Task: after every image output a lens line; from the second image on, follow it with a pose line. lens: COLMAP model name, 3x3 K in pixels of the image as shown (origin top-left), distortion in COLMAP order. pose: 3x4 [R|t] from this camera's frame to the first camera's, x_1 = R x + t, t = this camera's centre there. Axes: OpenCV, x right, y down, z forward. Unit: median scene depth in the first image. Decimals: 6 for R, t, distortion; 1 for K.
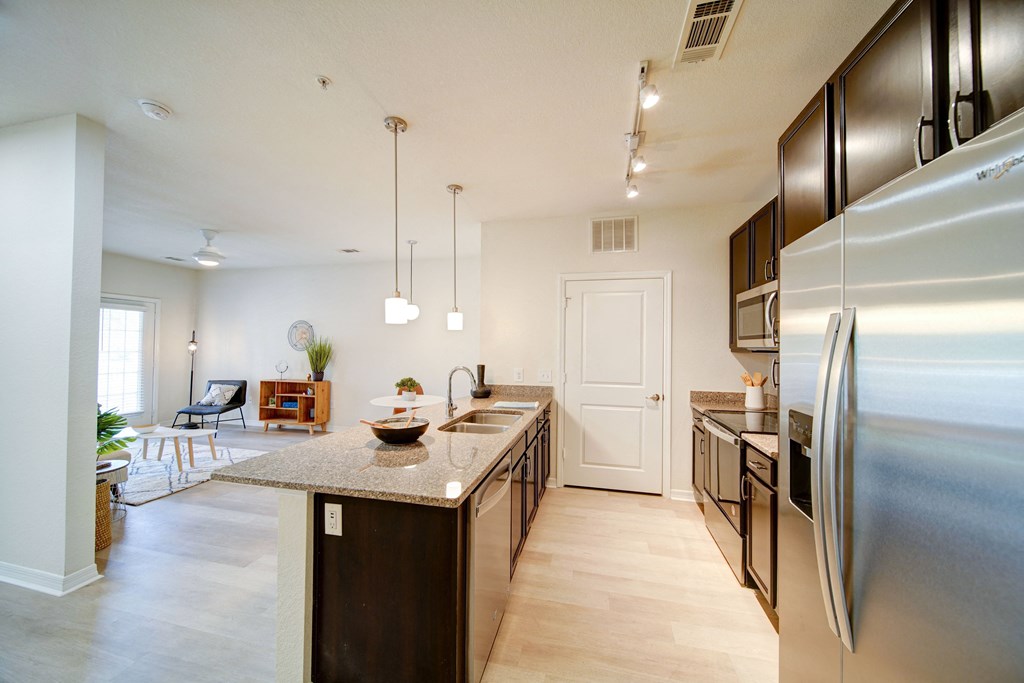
lens RADIAL K [[362.3, 0, 516.2], [0, 362.3, 339.4], [0, 0, 1]] dist [-0.001557, -0.000228]
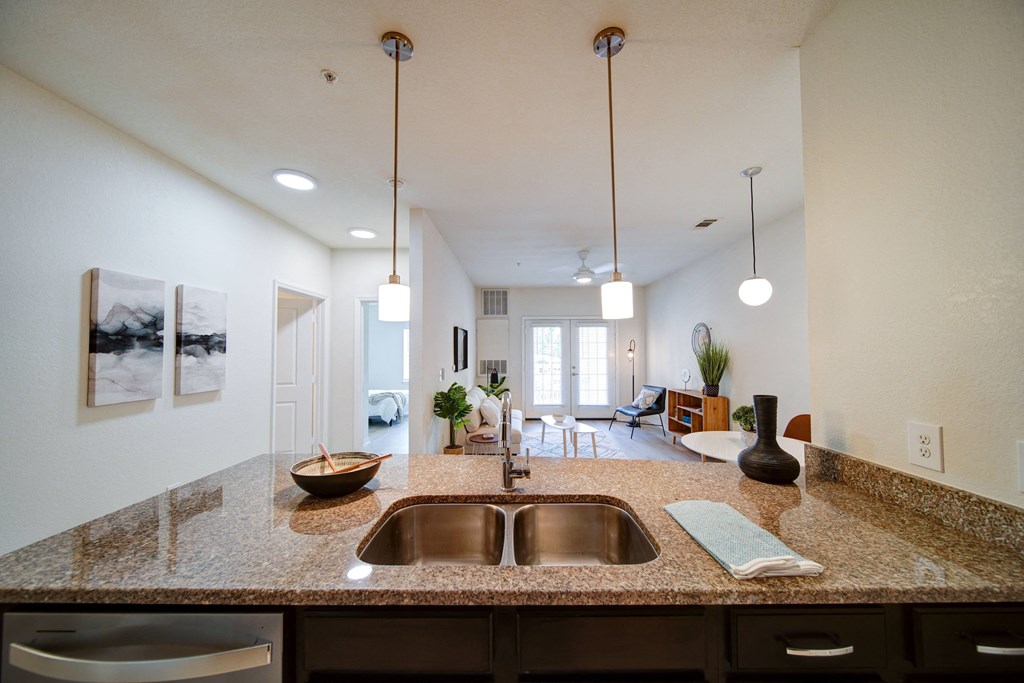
lens RADIAL K [[362.3, 0, 516.2], [0, 362.3, 339.4], [0, 0, 1]] dist [-0.001557, -0.000228]
pose [[0.233098, -0.044864, -0.971418, 0.147243], [0.026378, 0.998859, -0.039802, 0.010271], [0.972096, -0.016346, 0.234015, 0.406621]]
